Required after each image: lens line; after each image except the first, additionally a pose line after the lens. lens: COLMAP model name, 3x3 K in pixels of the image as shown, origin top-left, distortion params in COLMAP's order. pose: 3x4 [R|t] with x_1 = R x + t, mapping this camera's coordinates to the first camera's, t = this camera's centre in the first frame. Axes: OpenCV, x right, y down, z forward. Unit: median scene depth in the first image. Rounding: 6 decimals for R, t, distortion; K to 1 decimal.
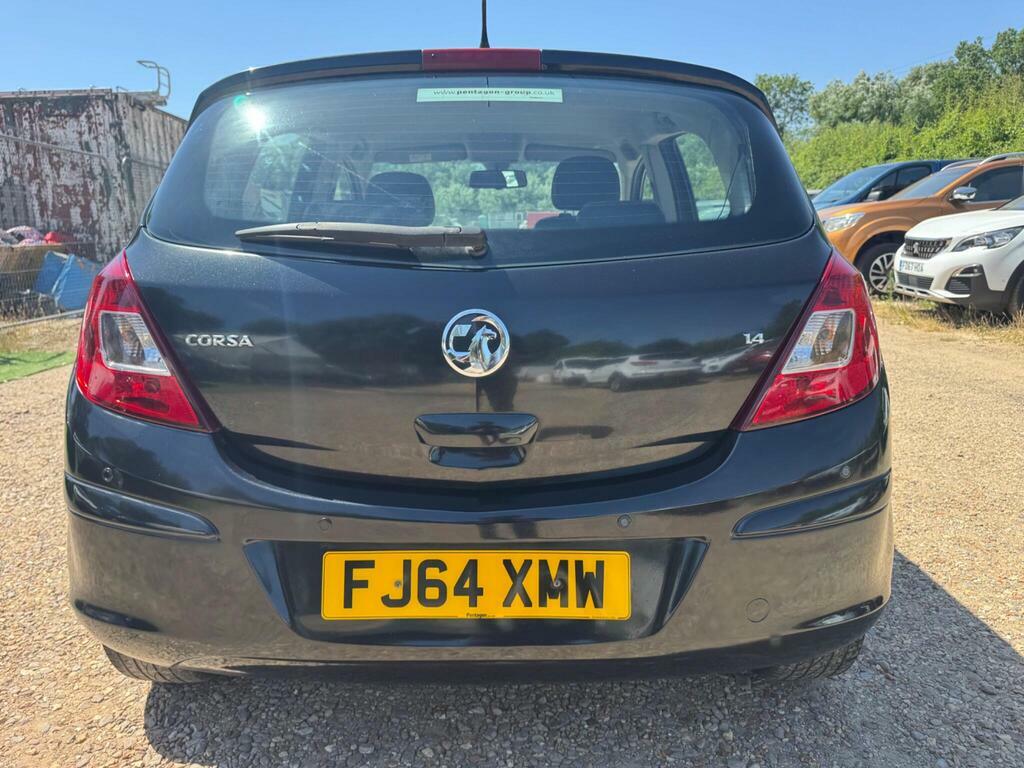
lens RADIAL K [[692.5, 0, 512.0], [0, 692.5, 384.0], [0, 0, 1]] dist [-0.000803, -0.002627]
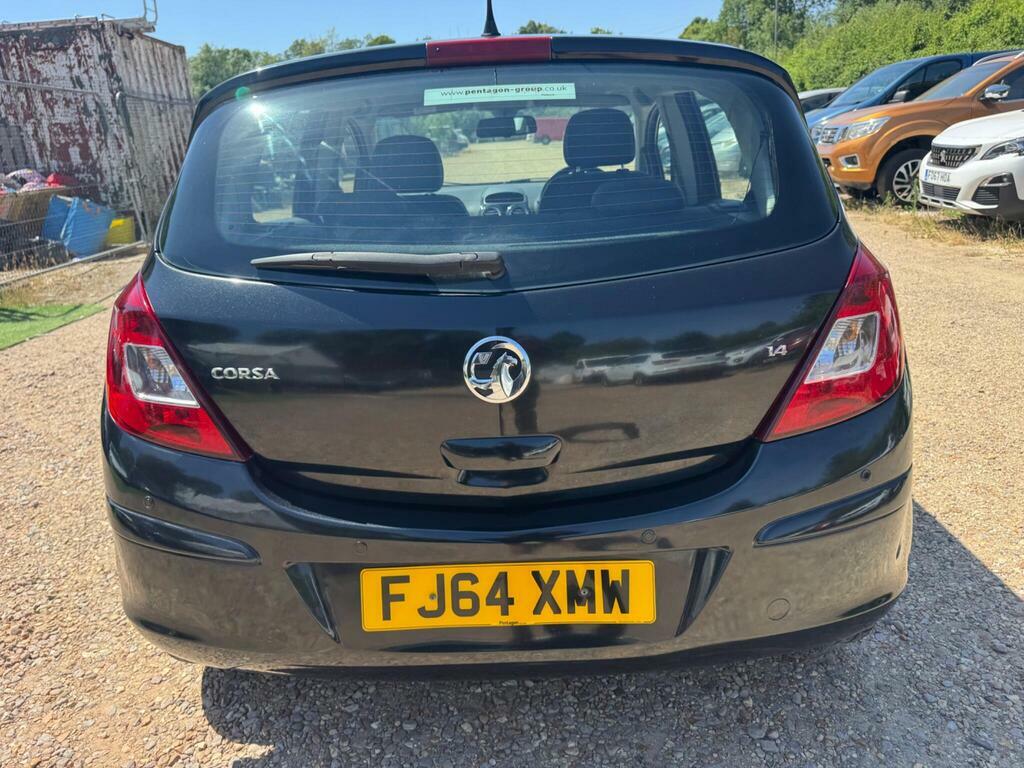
lens RADIAL K [[692.5, 0, 512.0], [0, 692.5, 384.0], [0, 0, 1]] dist [-0.000803, -0.002627]
pose [[0.999052, -0.036522, -0.023689, -0.005415], [0.039115, 0.991966, 0.120306, -0.103707], [0.019105, -0.121119, 0.992454, 0.000049]]
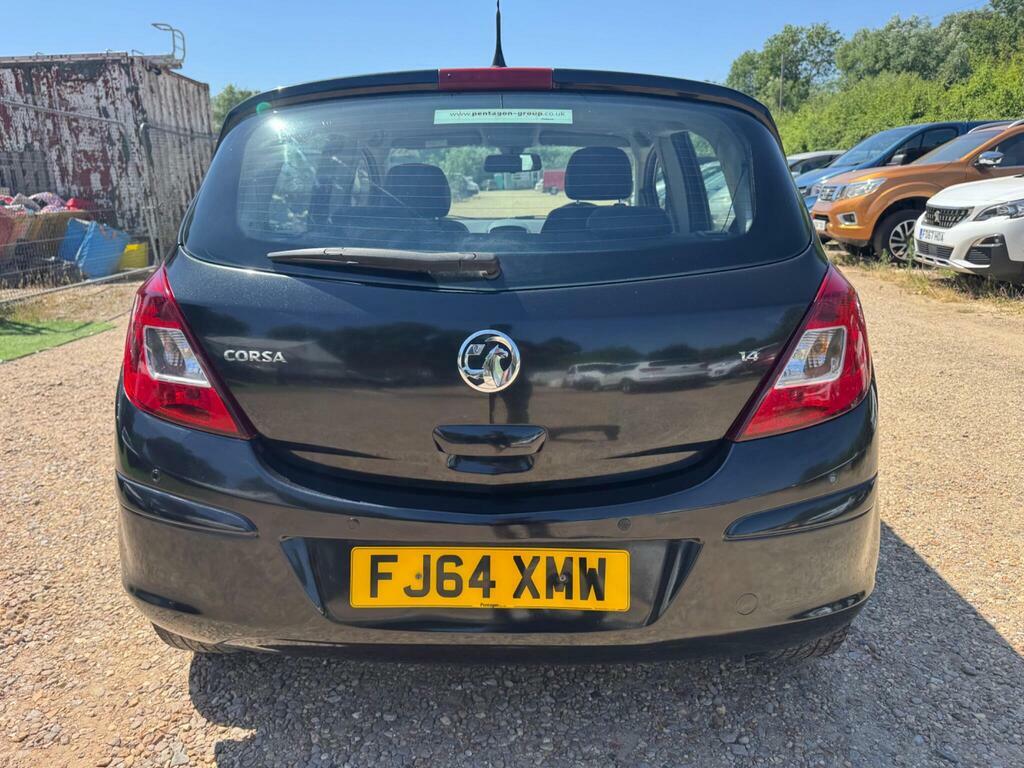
lens RADIAL K [[690.1, 0, 510.0], [0, 690.1, 384.9], [0, 0, 1]] dist [0.002960, -0.005454]
pose [[0.999676, 0.005534, -0.024844, 0.004632], [-0.004070, 0.998274, 0.058591, -0.055640], [0.025125, -0.058471, 0.997973, -0.052784]]
